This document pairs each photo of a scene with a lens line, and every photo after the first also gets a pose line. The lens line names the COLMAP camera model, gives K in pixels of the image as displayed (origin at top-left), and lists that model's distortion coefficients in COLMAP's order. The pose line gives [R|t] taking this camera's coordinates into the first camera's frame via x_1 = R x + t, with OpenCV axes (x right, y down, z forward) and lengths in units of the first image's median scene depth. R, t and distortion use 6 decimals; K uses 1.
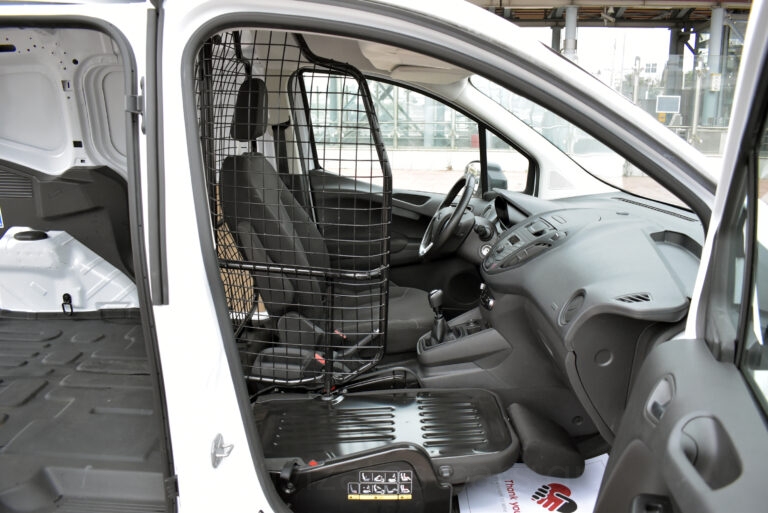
lens RADIAL K [[598.0, 0, 384.0], [0, 598.0, 256.5], [0, 0, 1]] dist [-0.091550, 0.005520]
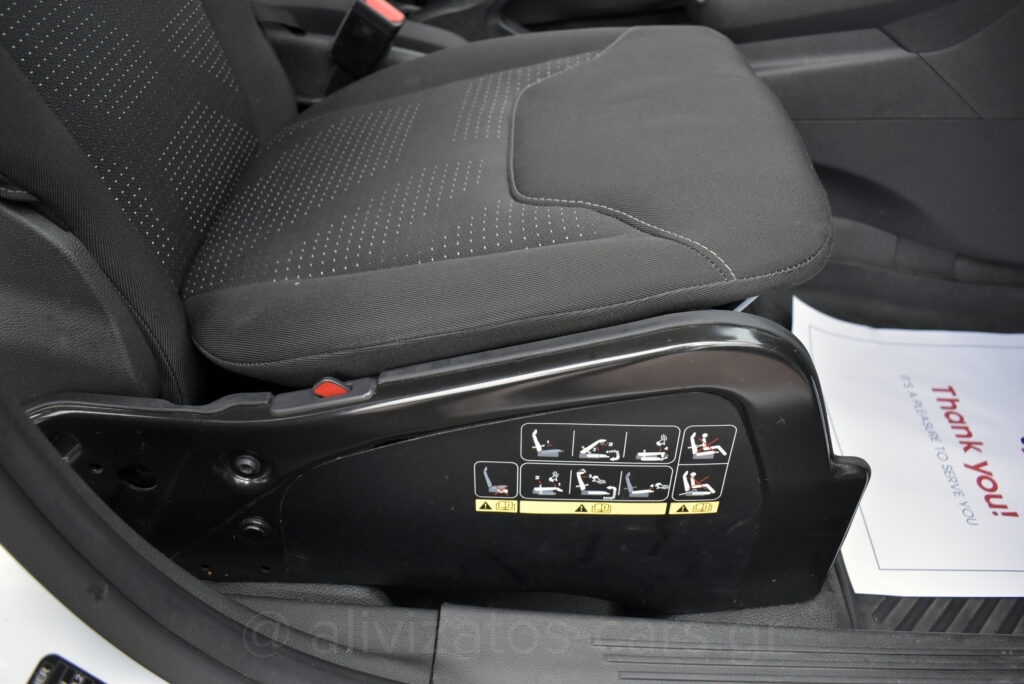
lens RADIAL K [[842.2, 0, 512.0], [0, 842.2, 342.0], [0, 0, 1]] dist [-0.089739, 0.000954]
pose [[0.999657, 0.013889, -0.022205, -0.030166], [-0.003014, 0.903174, 0.429264, 0.149109], [0.026017, -0.429050, 0.902906, 0.563139]]
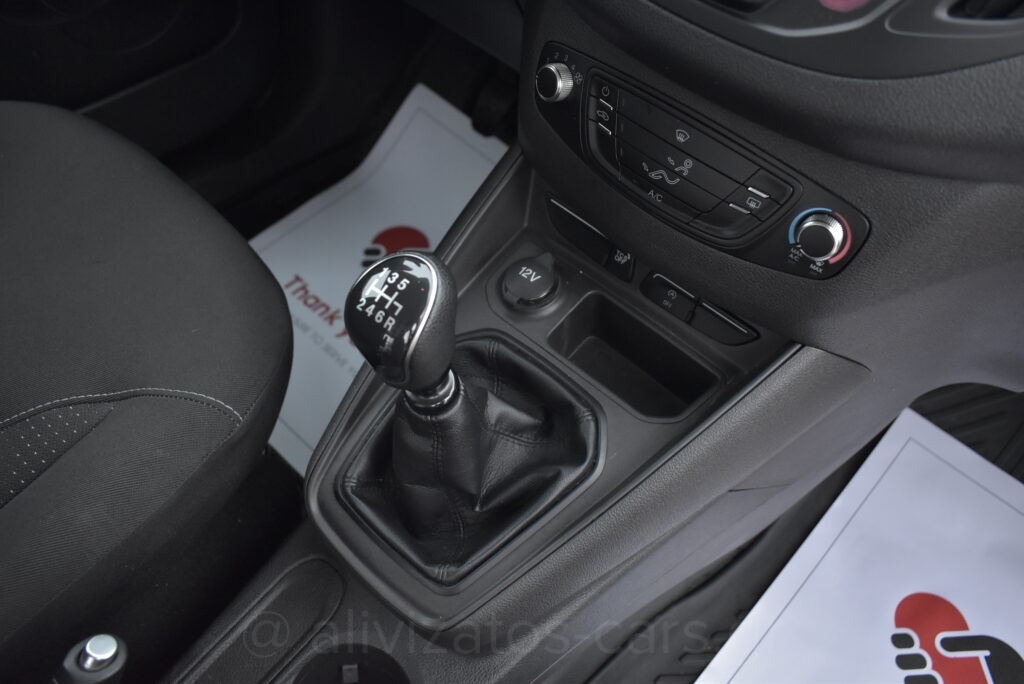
lens RADIAL K [[842.2, 0, 512.0], [0, 842.2, 342.0], [0, 0, 1]] dist [-0.089739, 0.000954]
pose [[0.671000, -0.563896, 0.481435, 0.005986], [0.139930, 0.733949, 0.664634, -0.057216], [-0.728133, -0.378603, 0.571386, 0.933973]]
